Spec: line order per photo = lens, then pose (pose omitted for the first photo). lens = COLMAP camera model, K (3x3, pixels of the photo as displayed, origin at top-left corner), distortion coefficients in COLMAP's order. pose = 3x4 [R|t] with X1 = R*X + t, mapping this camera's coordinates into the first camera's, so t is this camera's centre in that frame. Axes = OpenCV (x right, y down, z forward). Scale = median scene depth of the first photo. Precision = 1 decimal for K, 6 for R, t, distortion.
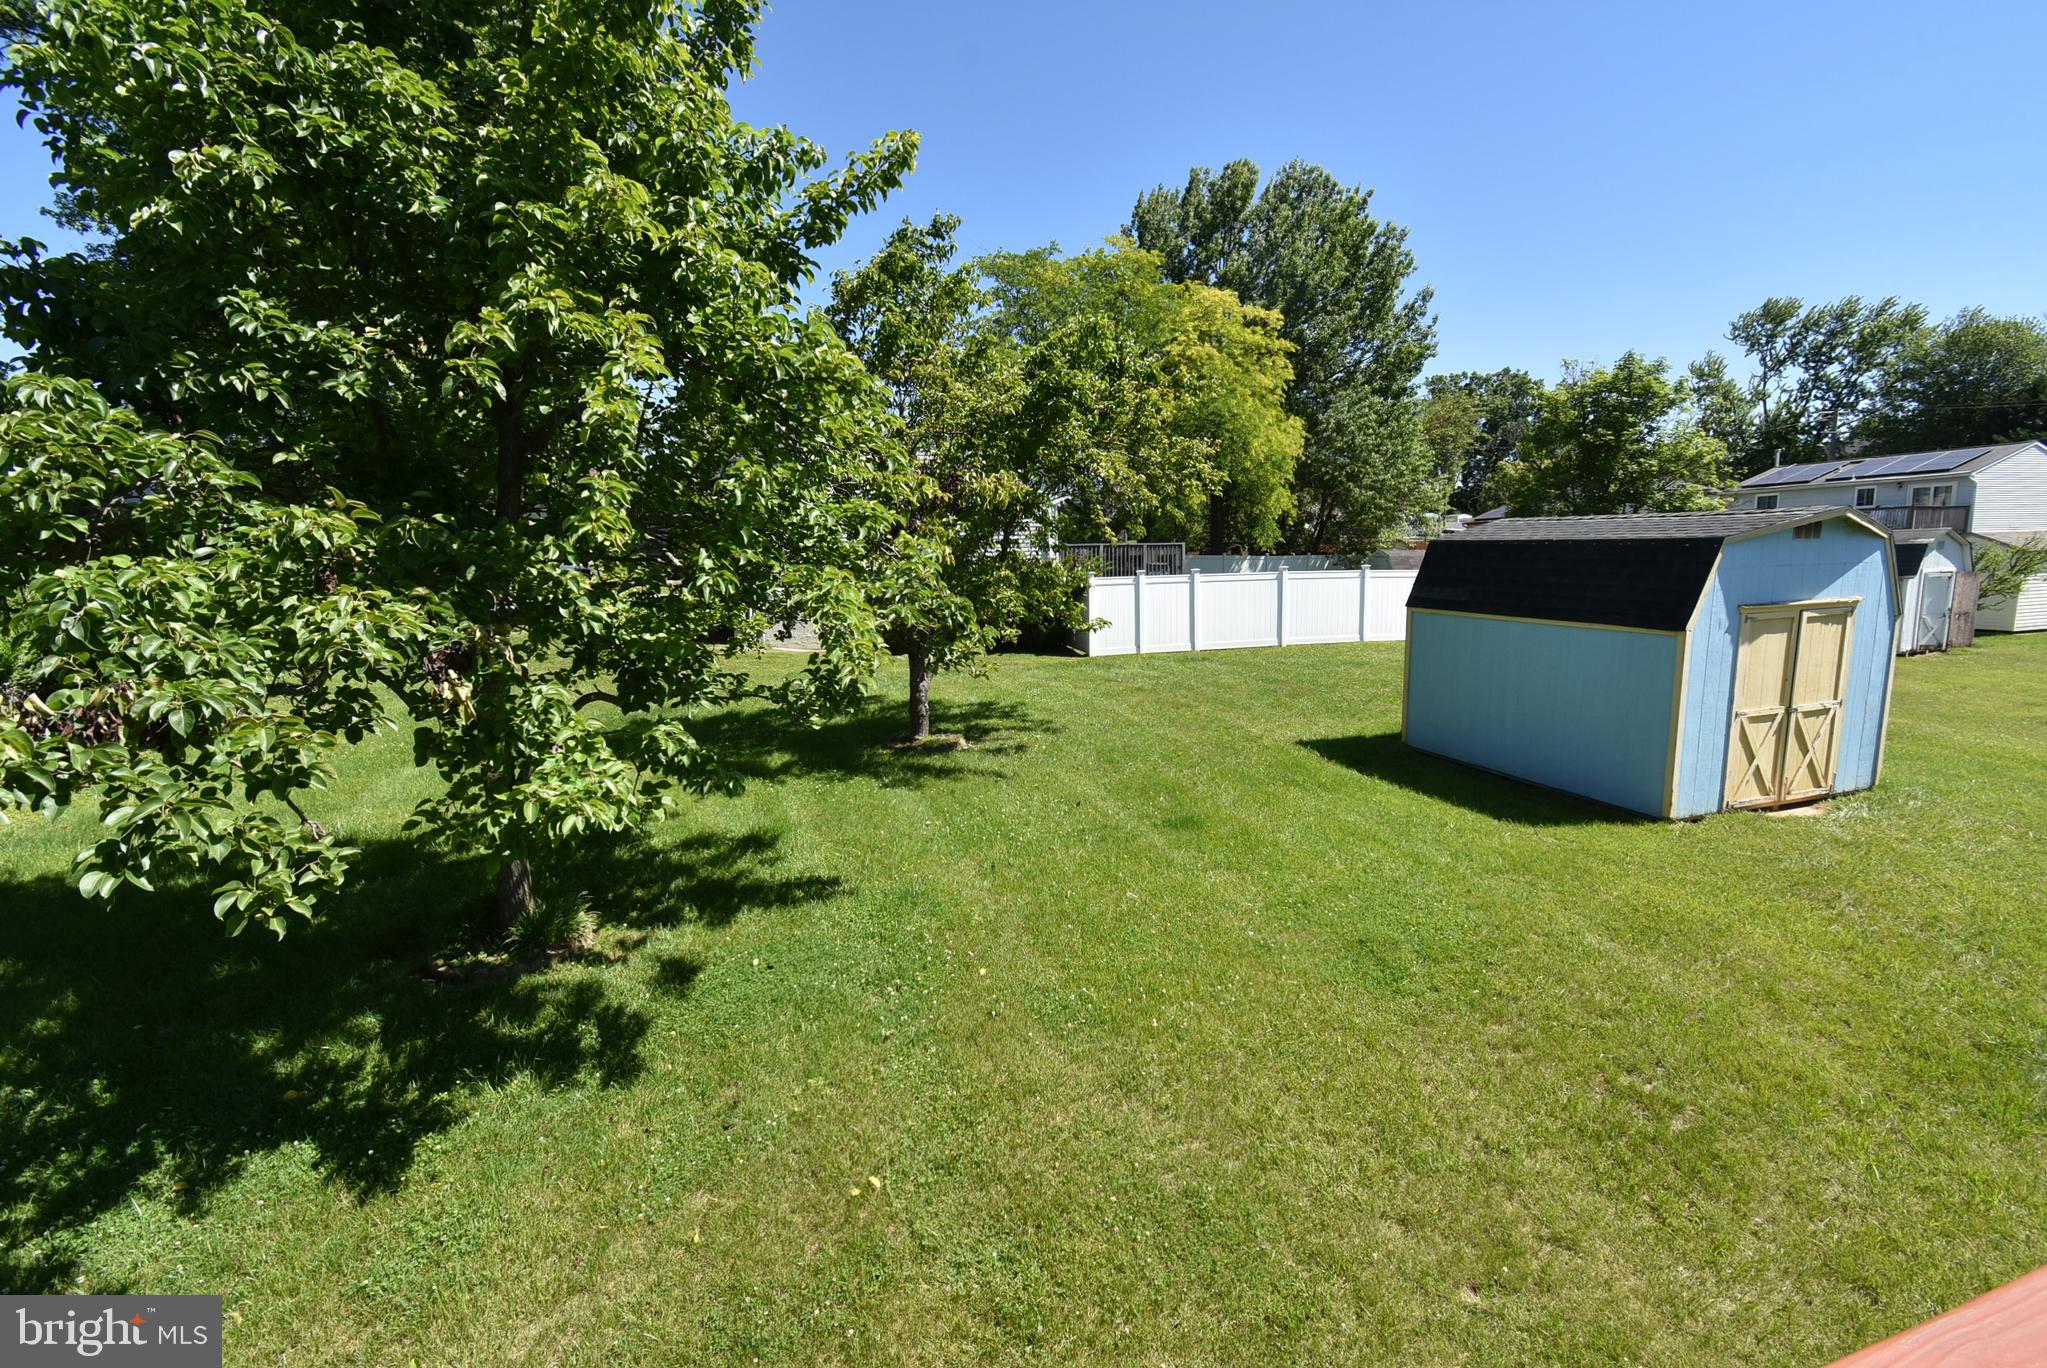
lens RADIAL K [[914.4, 0, 1035.5], [0, 914.4, 683.9], [0, 0, 1]] dist [0.010130, -0.004074]
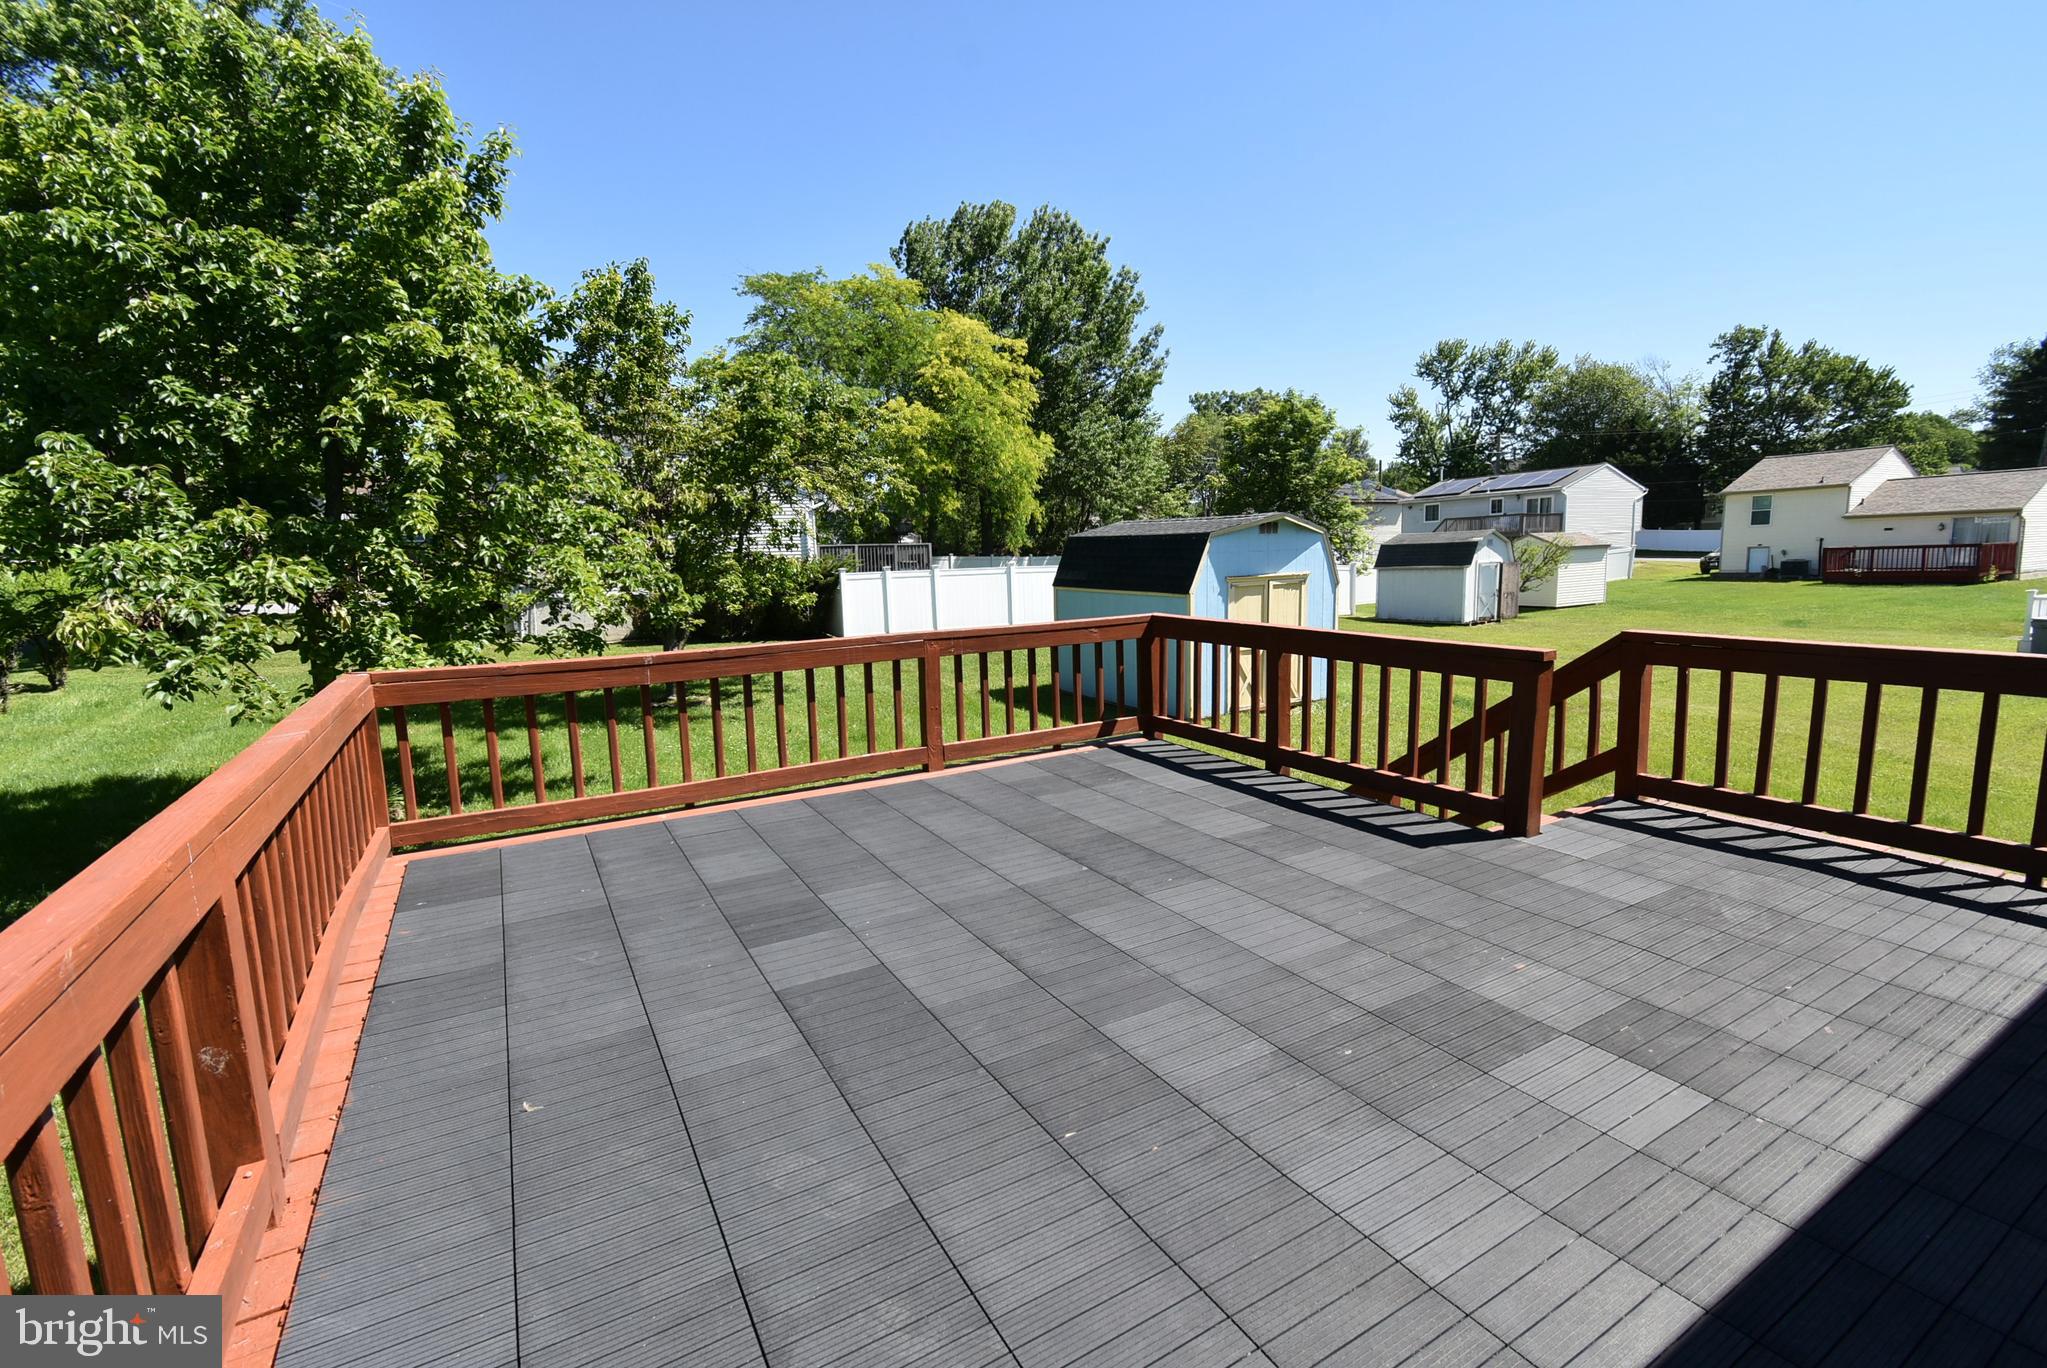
lens RADIAL K [[914.4, 0, 1032.4], [0, 914.4, 688.8], [0, 0, 1]] dist [0.010130, -0.004074]
pose [[0.980027, -0.036168, 0.195549, 0.086038], [0.036440, 0.999333, 0.002205, 0.050073], [-0.195498, 0.004965, 0.980692, -0.253355]]
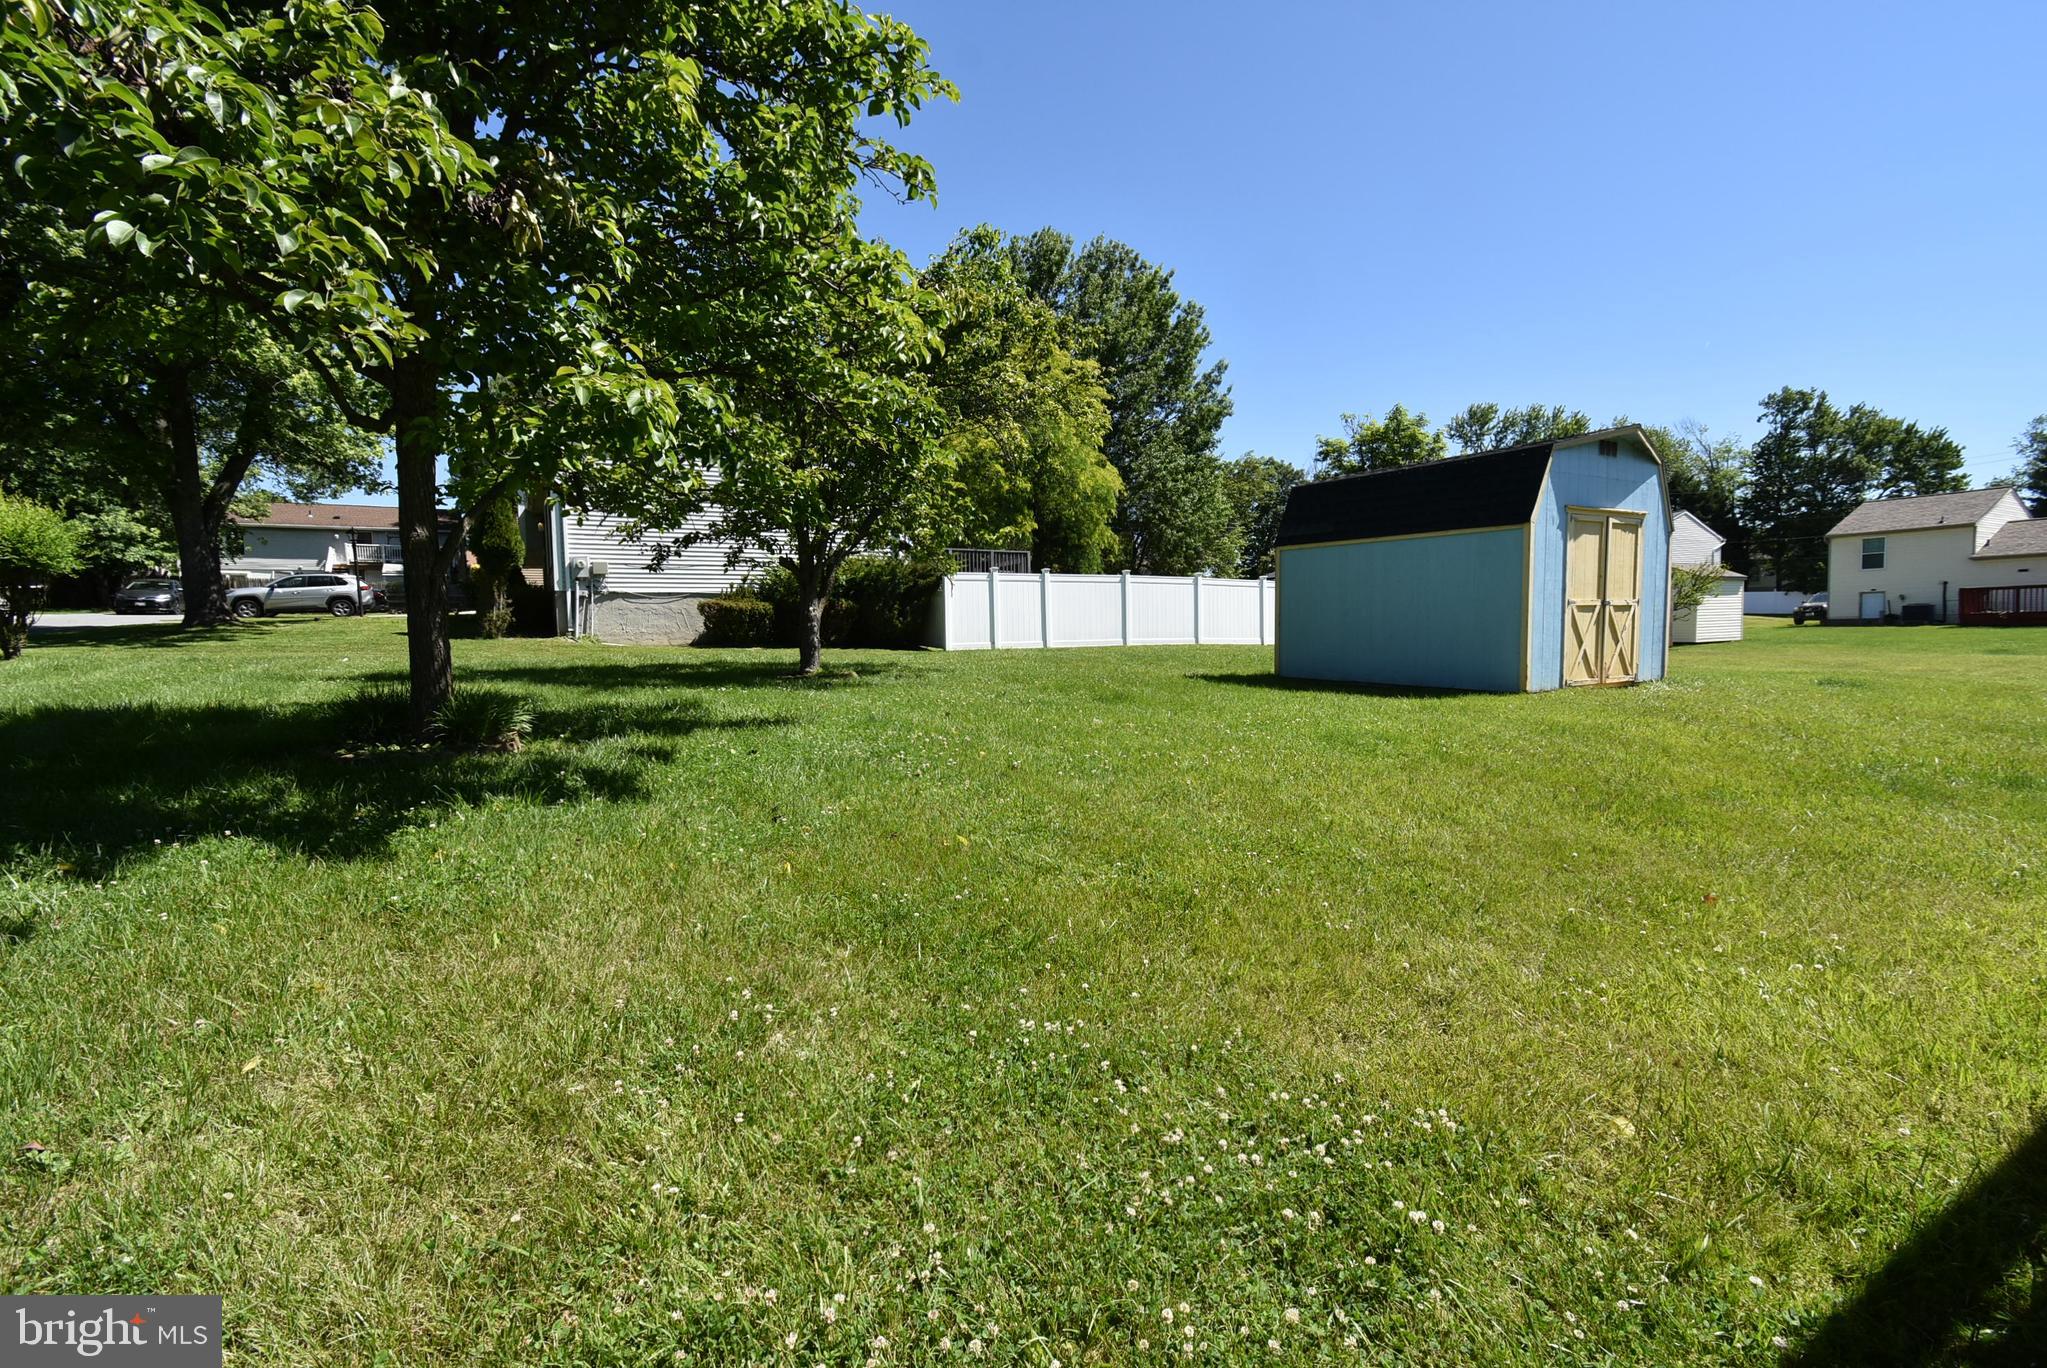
lens RADIAL K [[914.4, 0, 1034.6], [0, 914.4, 682.6], [0, 0, 1]] dist [0.010130, -0.004074]
pose [[0.976400, -0.005609, 0.215897, -0.085751], [0.025356, 0.995726, -0.088807, 0.132251], [-0.214476, 0.092185, 0.972369, 0.018894]]
